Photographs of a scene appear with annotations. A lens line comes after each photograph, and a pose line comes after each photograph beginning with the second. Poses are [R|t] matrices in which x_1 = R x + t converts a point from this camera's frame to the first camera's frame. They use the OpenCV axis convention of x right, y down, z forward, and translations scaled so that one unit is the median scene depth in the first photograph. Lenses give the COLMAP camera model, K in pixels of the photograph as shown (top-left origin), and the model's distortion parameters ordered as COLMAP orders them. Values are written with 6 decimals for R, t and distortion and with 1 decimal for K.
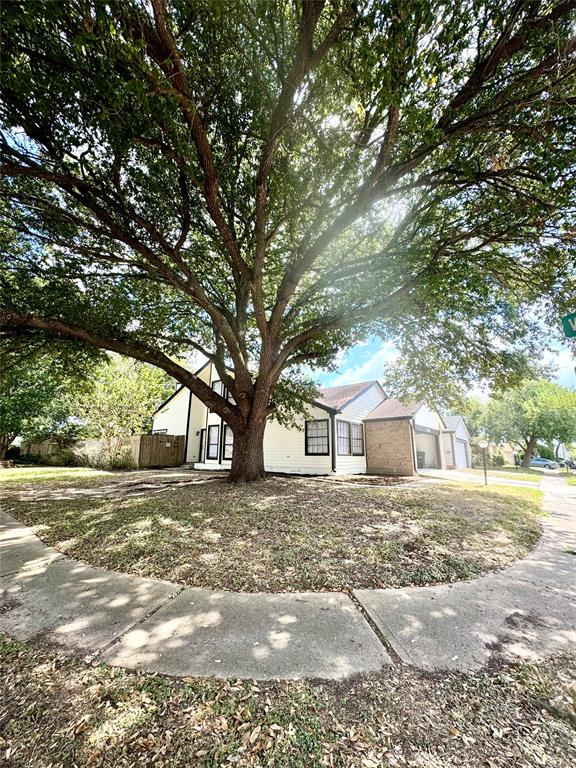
lens RADIAL K [[304.1, 0, 287.9], [0, 304.1, 383.7], [0, 0, 1]] dist [-0.004590, 0.000780]
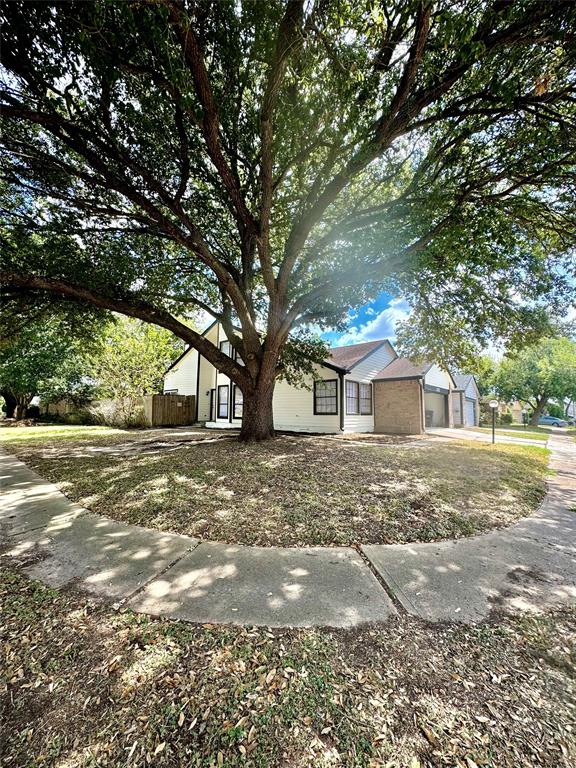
lens RADIAL K [[304.1, 0, 287.7], [0, 304.1, 384.1], [0, 0, 1]] dist [-0.004590, 0.000780]
pose [[0.999602, -0.003088, -0.028044, -0.002072], [0.006852, 0.990804, 0.135130, -0.004681], [0.027368, -0.135268, 0.990431, 0.008838]]
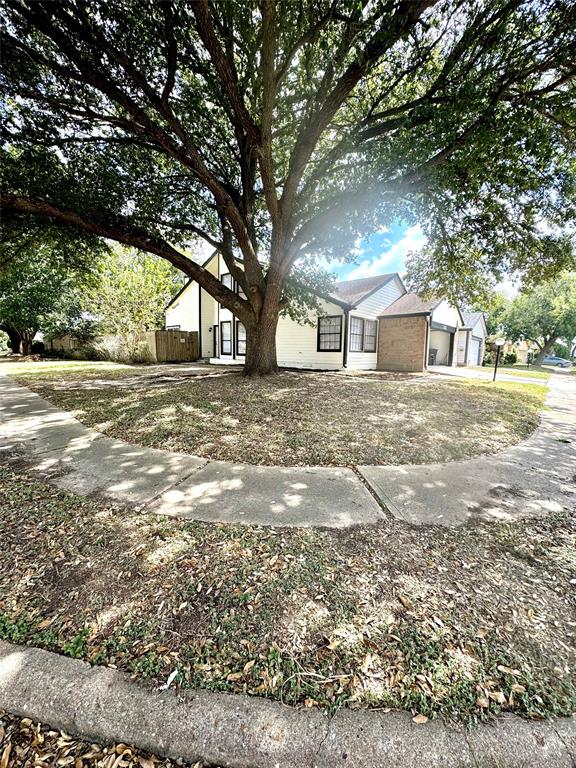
lens RADIAL K [[304.1, 0, 287.7], [0, 304.1, 384.6], [0, 0, 1]] dist [-0.004590, 0.000780]
pose [[0.999190, 0.011745, -0.038477, -0.001222], [0.001686, 0.943368, 0.331743, 0.004373], [0.040194, -0.331539, 0.942585, 0.005169]]
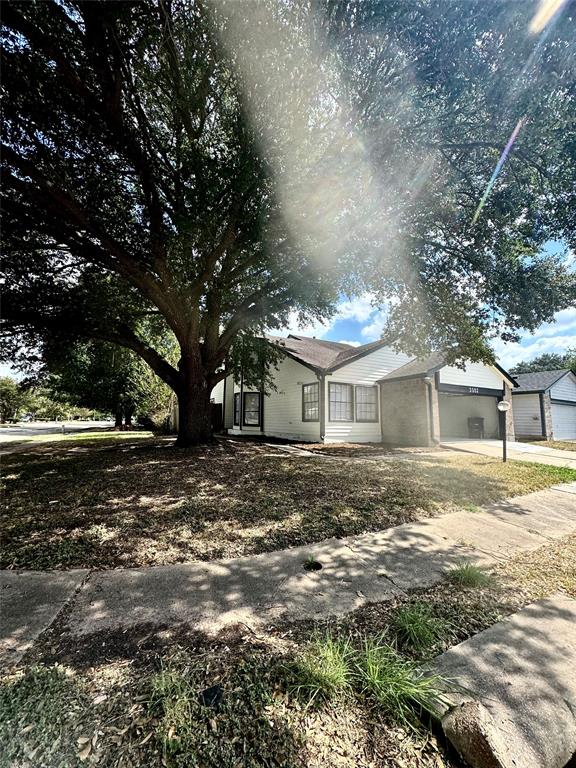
lens RADIAL K [[304.1, 0, 288.1], [0, 304.1, 378.6], [0, 0, 1]] dist [-0.004590, 0.000780]
pose [[0.926262, -0.051119, -0.373398, 0.530461], [0.083854, 0.993877, 0.071945, 0.049083], [0.367434, -0.097951, 0.924877, 0.191516]]
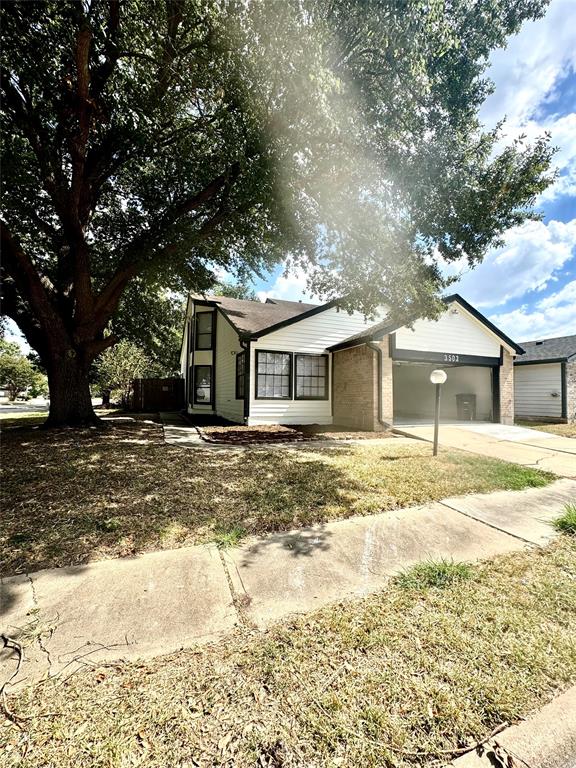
lens RADIAL K [[324.9, 0, 289.6], [0, 324.9, 379.4], [0, 0, 1]] dist [-0.011764, -0.000059]
pose [[0.879302, -0.027282, -0.475482, 0.814590], [0.106313, 0.984410, 0.140120, 0.122702], [0.464247, -0.173758, 0.868495, 0.507118]]
